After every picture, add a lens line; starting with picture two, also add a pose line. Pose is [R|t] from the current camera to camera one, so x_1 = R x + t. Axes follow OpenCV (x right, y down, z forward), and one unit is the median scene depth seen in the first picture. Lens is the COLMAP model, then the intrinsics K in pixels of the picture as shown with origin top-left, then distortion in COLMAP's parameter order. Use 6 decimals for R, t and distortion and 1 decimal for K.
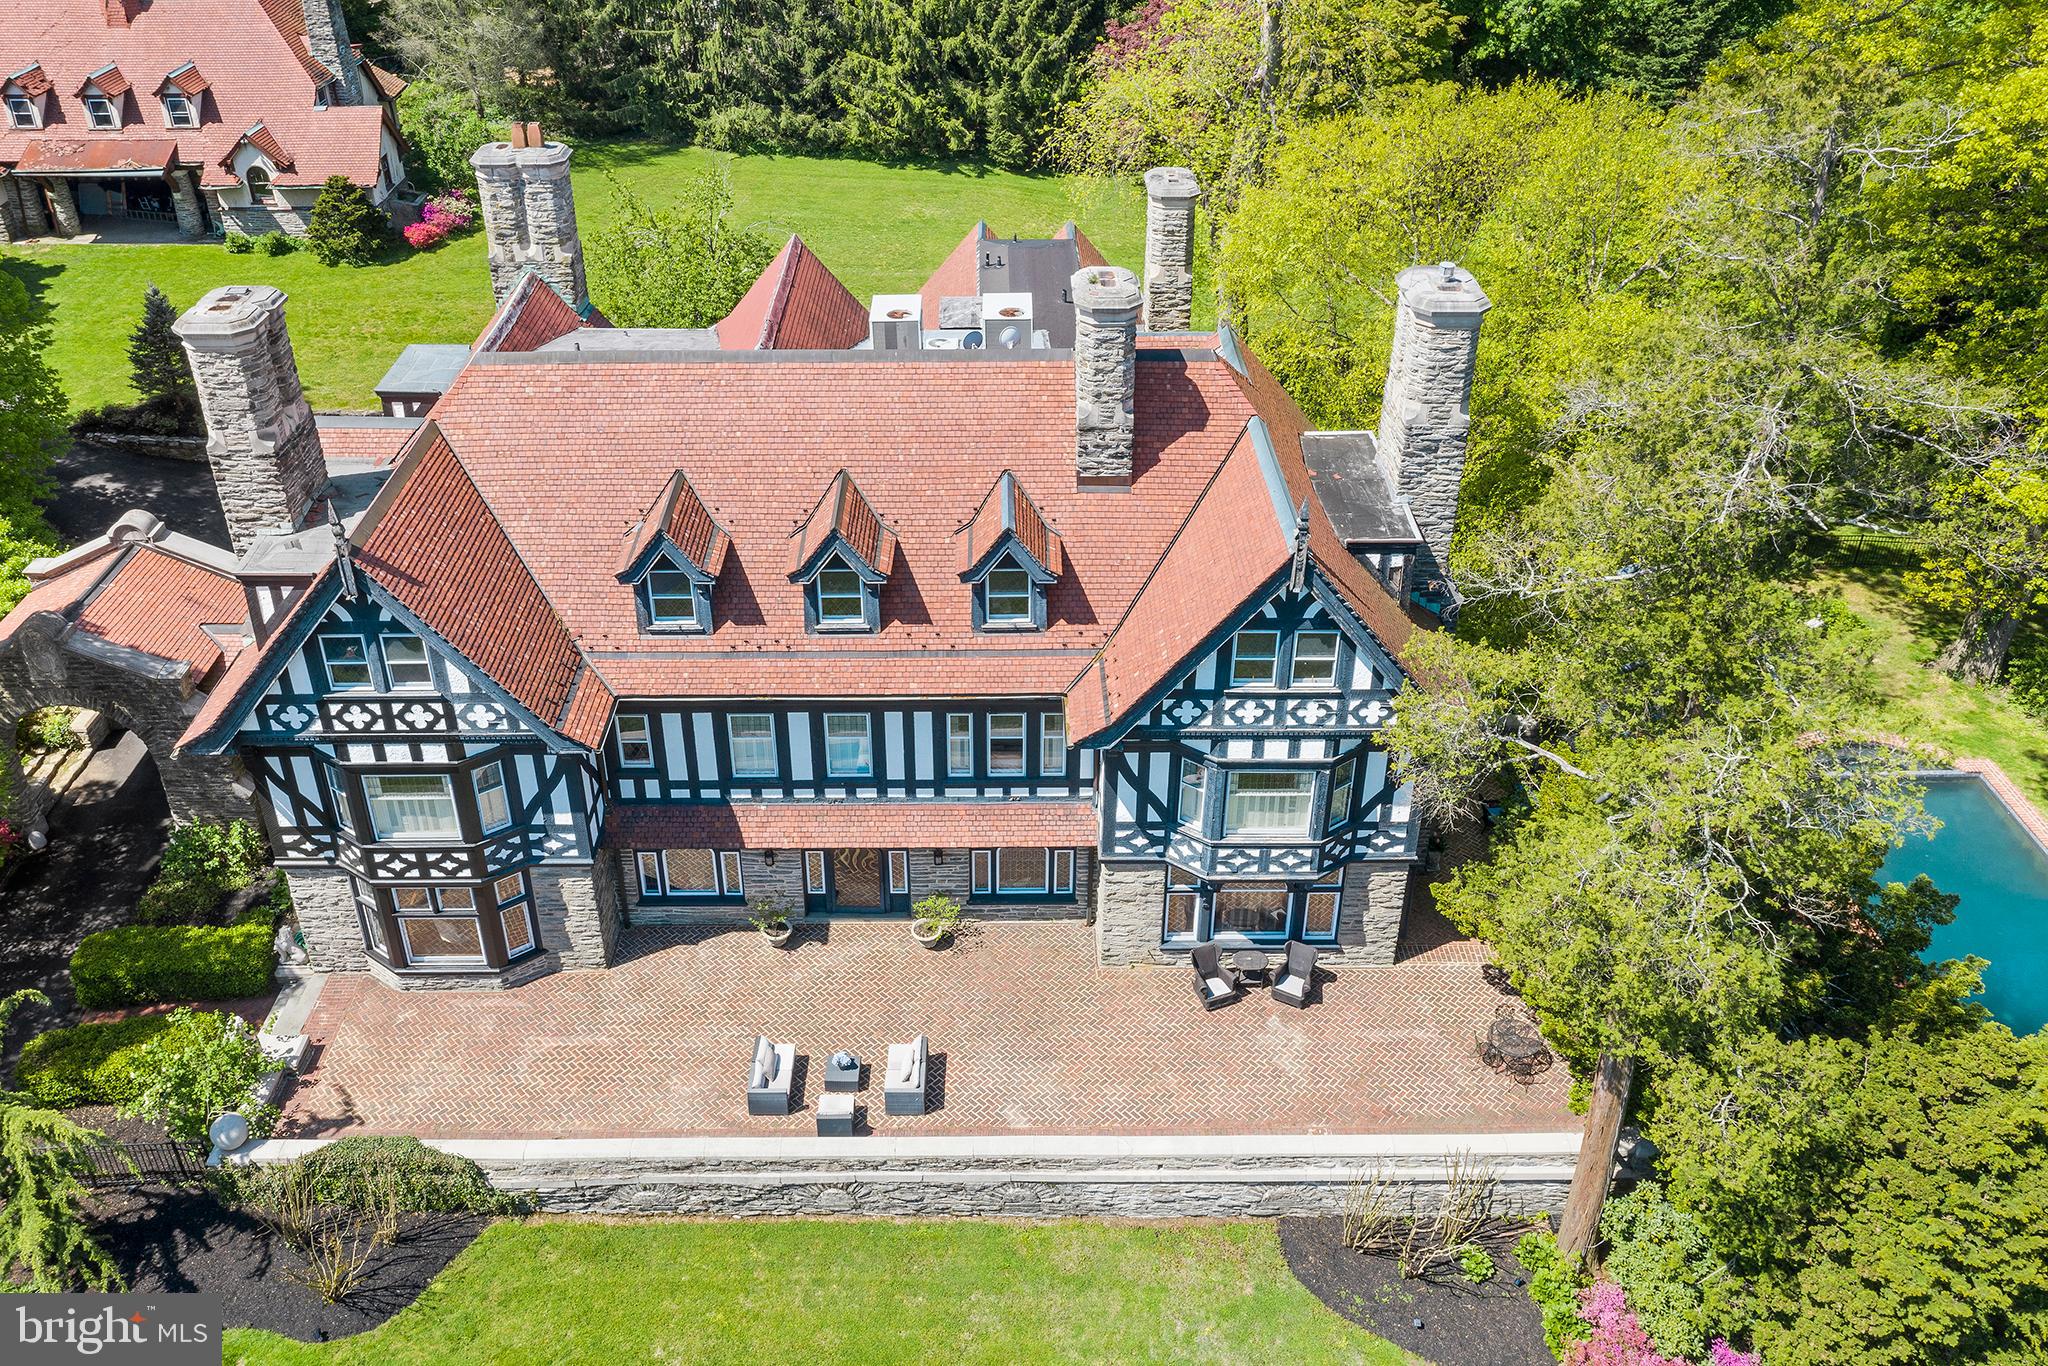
lens RADIAL K [[1684.7, 0, 1002.3], [0, 1684.7, 606.7], [0, 0, 1]] dist [-0.004156, 0.011262]
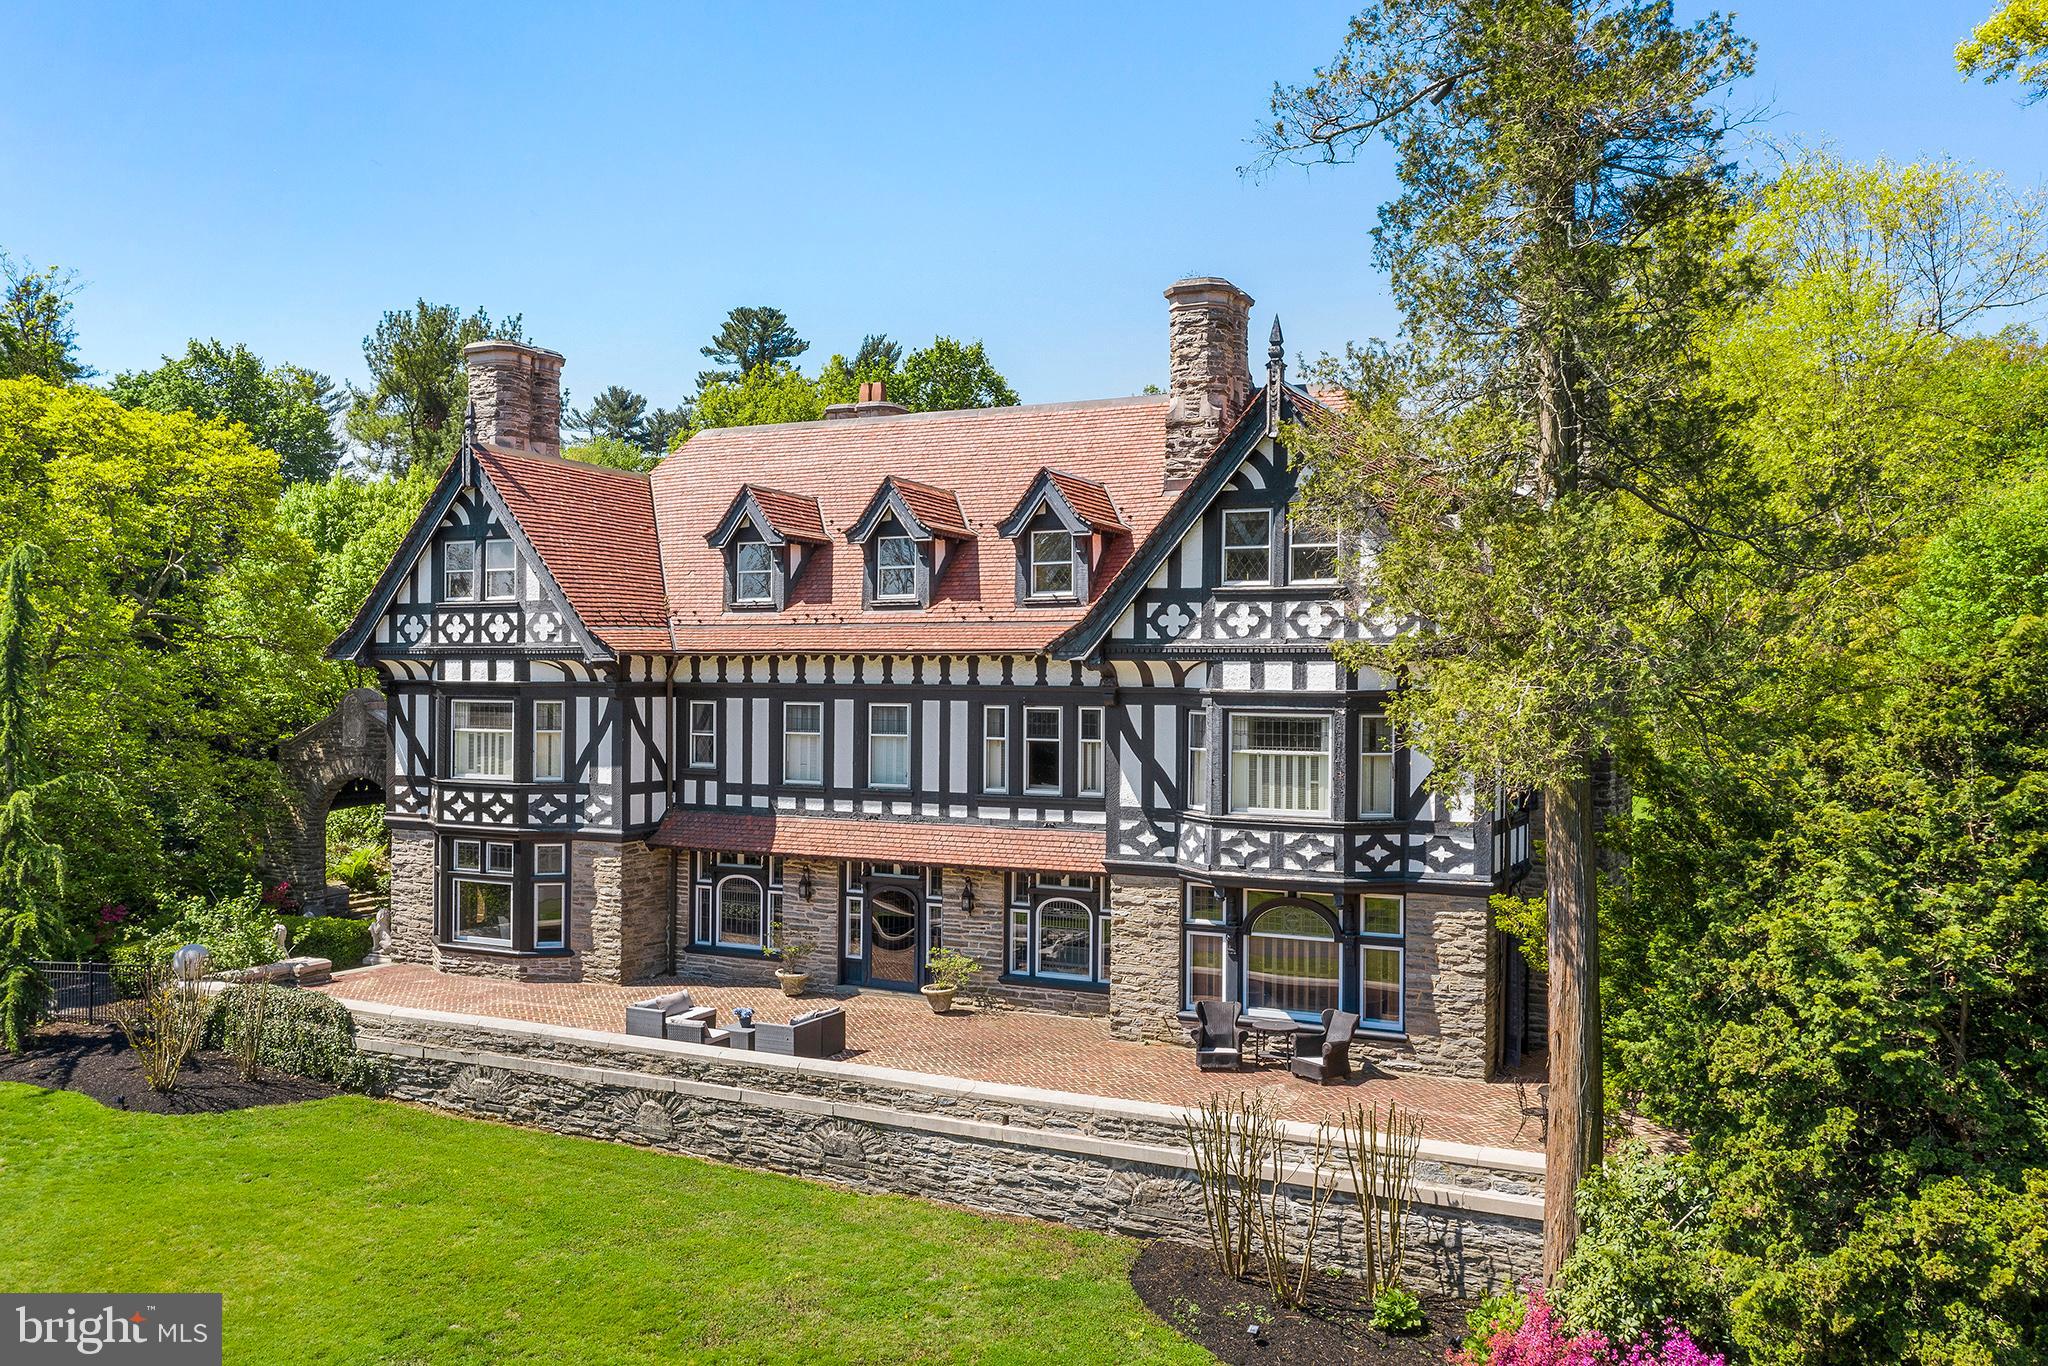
lens RADIAL K [[1693.2, 0, 1024.0], [0, 1693.2, 683.0], [0, 0, 1]] dist [-0.005986, 0.004016]
pose [[0.888585, 0.007235, -0.458656, 0.413870], [-0.241708, 0.857189, -0.454757, 0.473067], [0.389864, 0.514951, 0.763434, 0.313082]]
